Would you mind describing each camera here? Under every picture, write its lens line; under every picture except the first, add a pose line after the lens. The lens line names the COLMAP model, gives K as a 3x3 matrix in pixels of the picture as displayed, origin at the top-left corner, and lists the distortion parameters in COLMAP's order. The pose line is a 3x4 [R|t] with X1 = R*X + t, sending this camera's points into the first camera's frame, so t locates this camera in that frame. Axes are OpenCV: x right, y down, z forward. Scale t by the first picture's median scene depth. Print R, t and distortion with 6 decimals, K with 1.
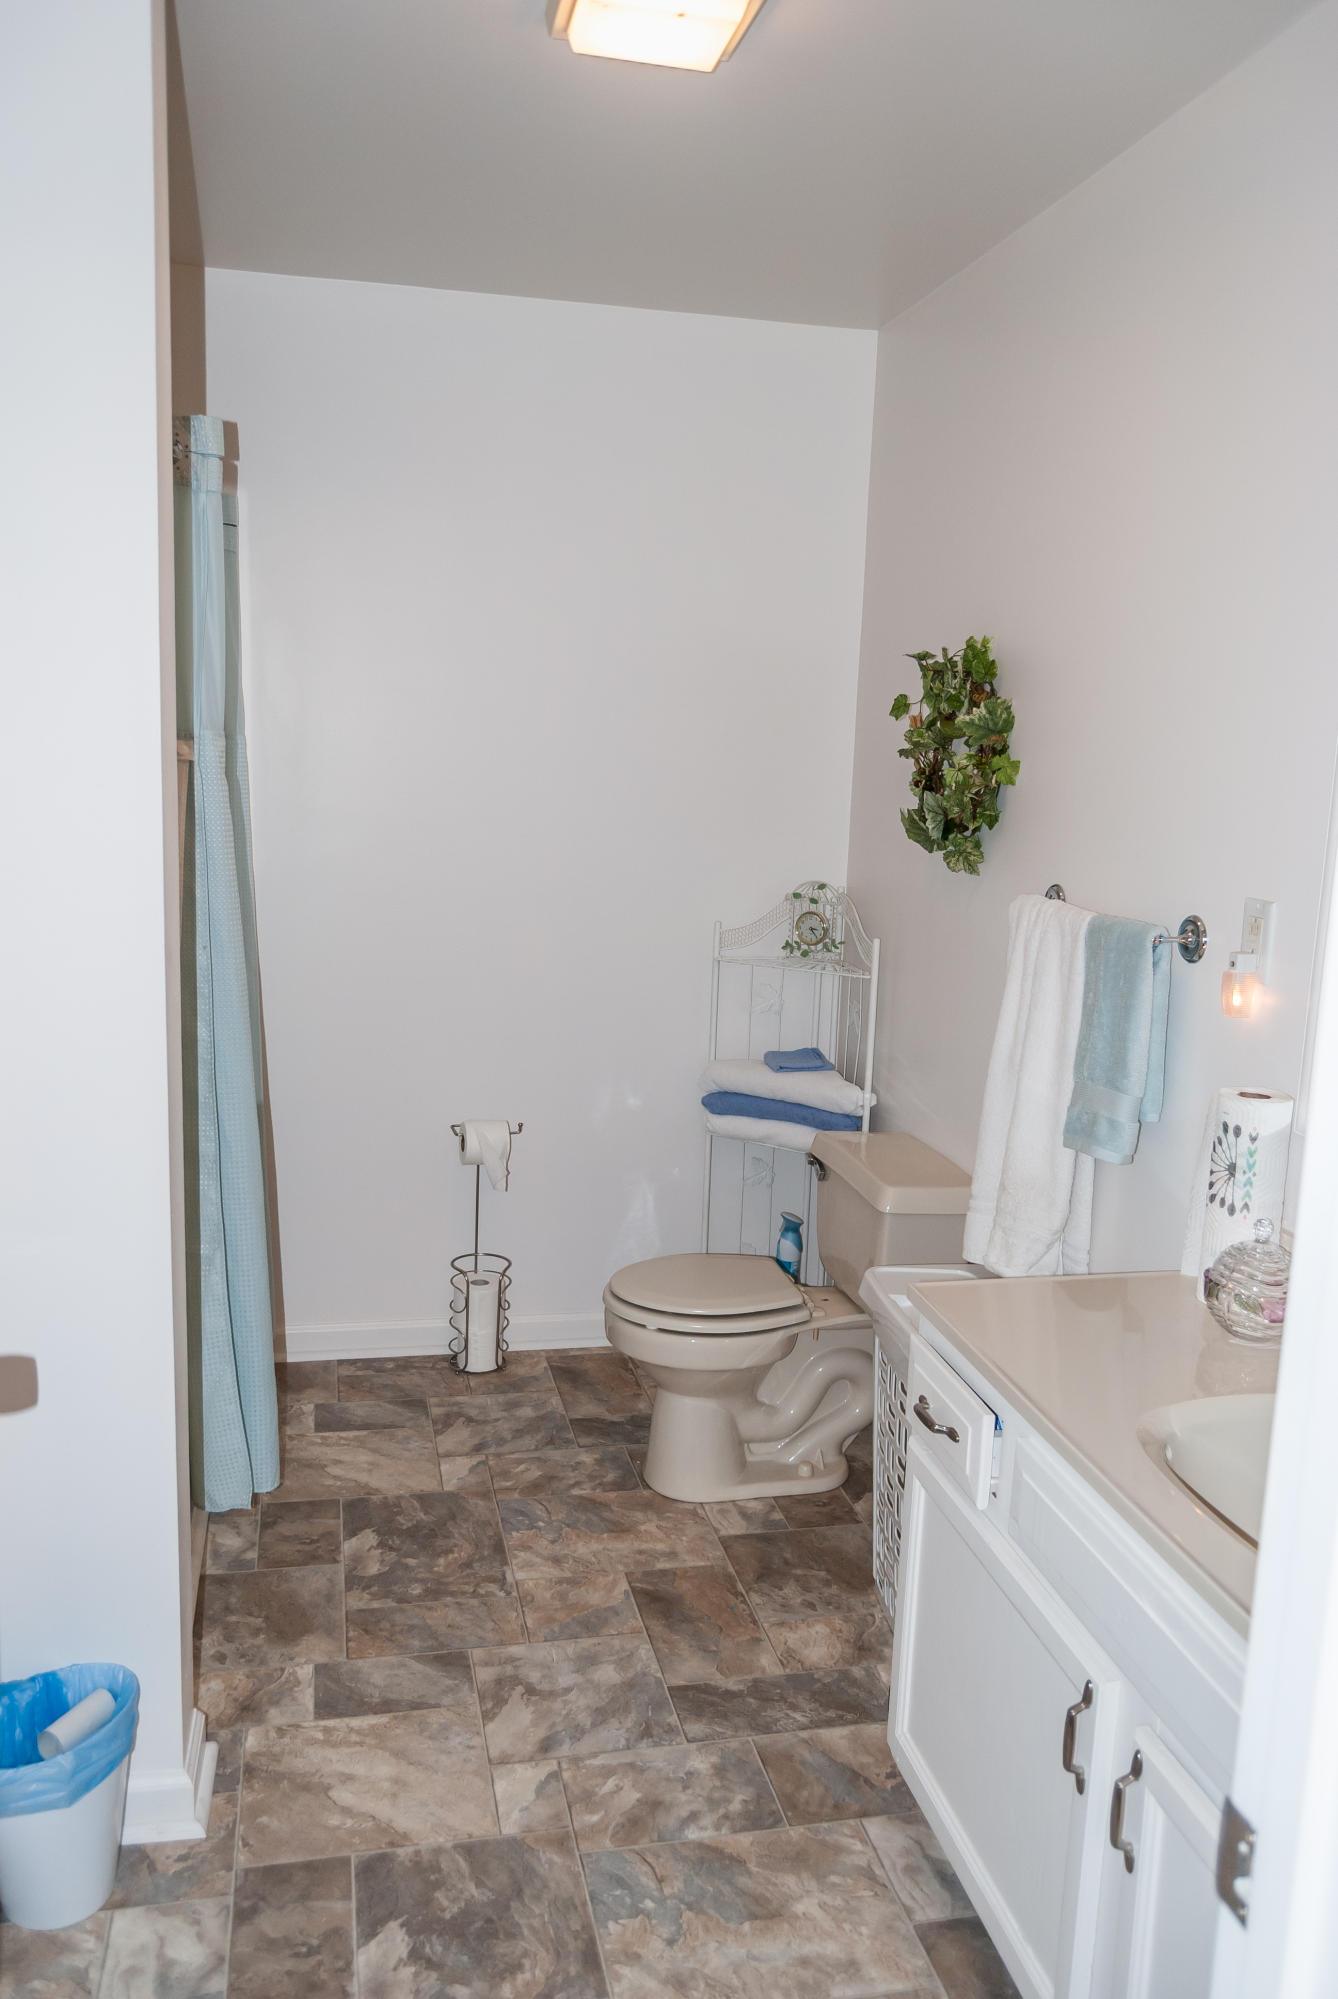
lens RADIAL K [[1541.3, 0, 656.6], [0, 1541.3, 999.4], [0, 0, 1]] dist [-0.006519, 0.012569]
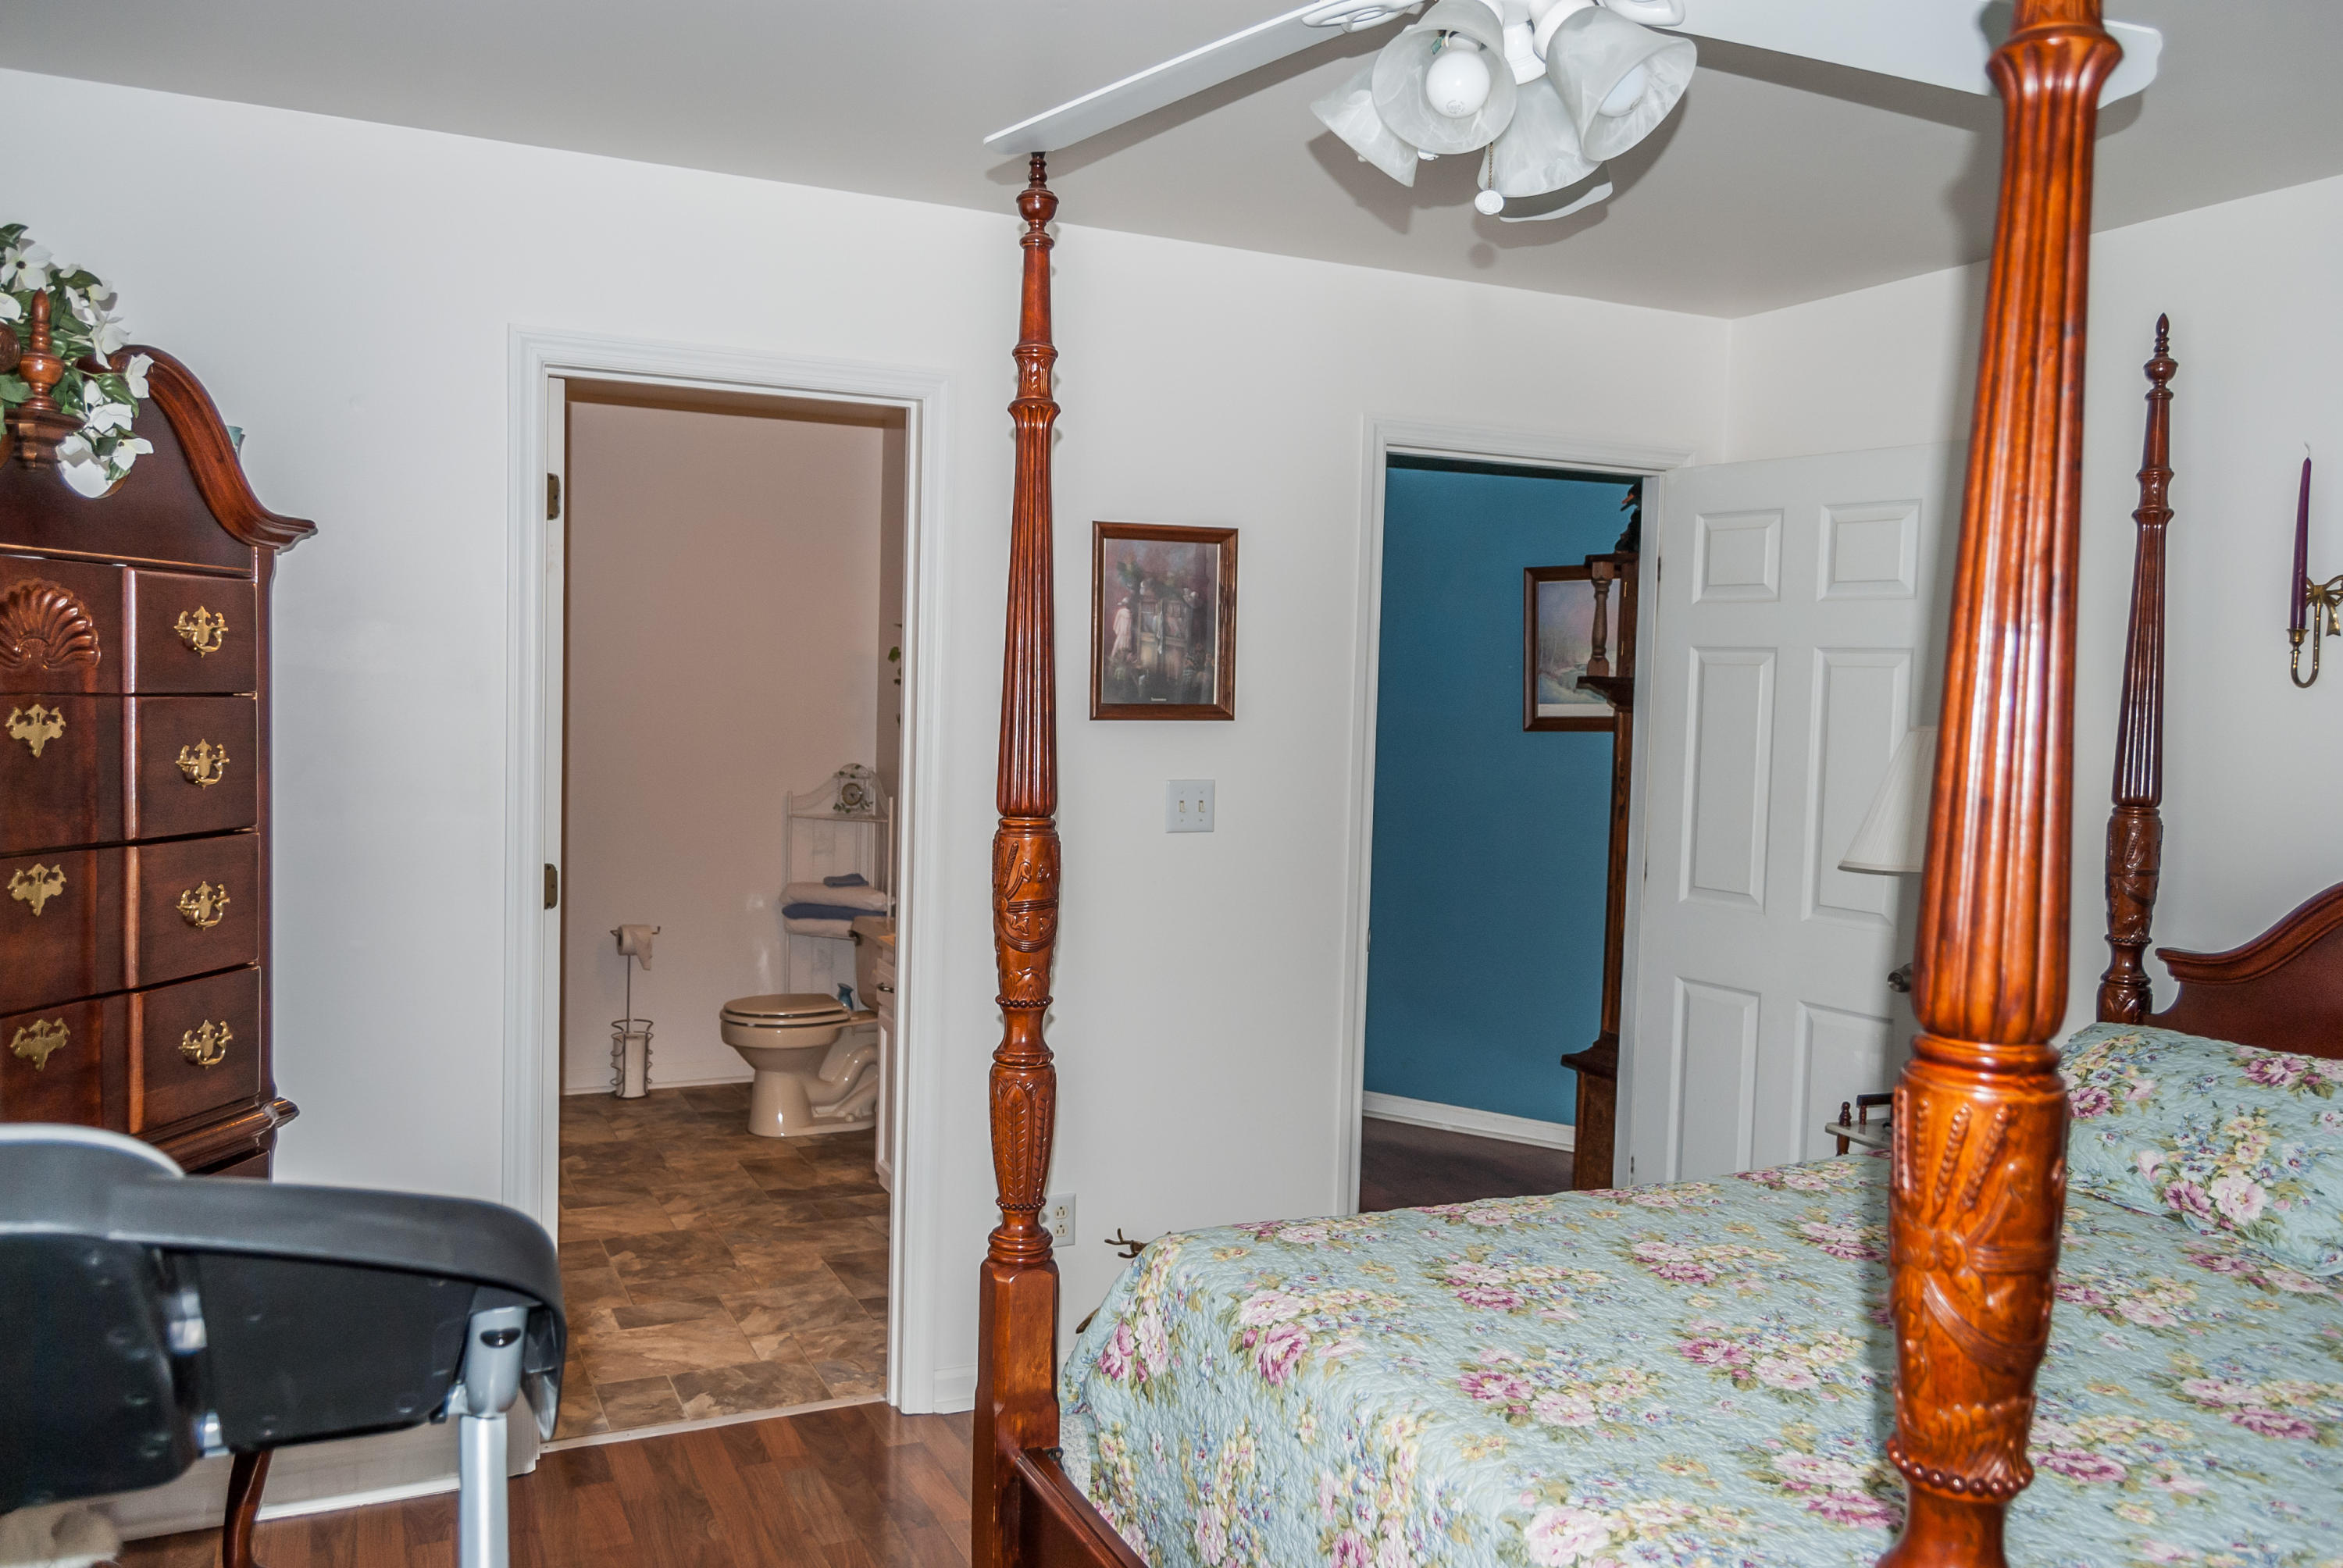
lens RADIAL K [[1806.4, 0, 1178.8], [0, 1806.4, 779.3], [0, 0, 1]] dist [-0.006519, 0.012569]
pose [[0.972740, -0.019552, 0.231071, 0.000542], [0.044423, 0.993696, -0.102927, 0.167636], [-0.227602, 0.110386, 0.967477, -0.995029]]
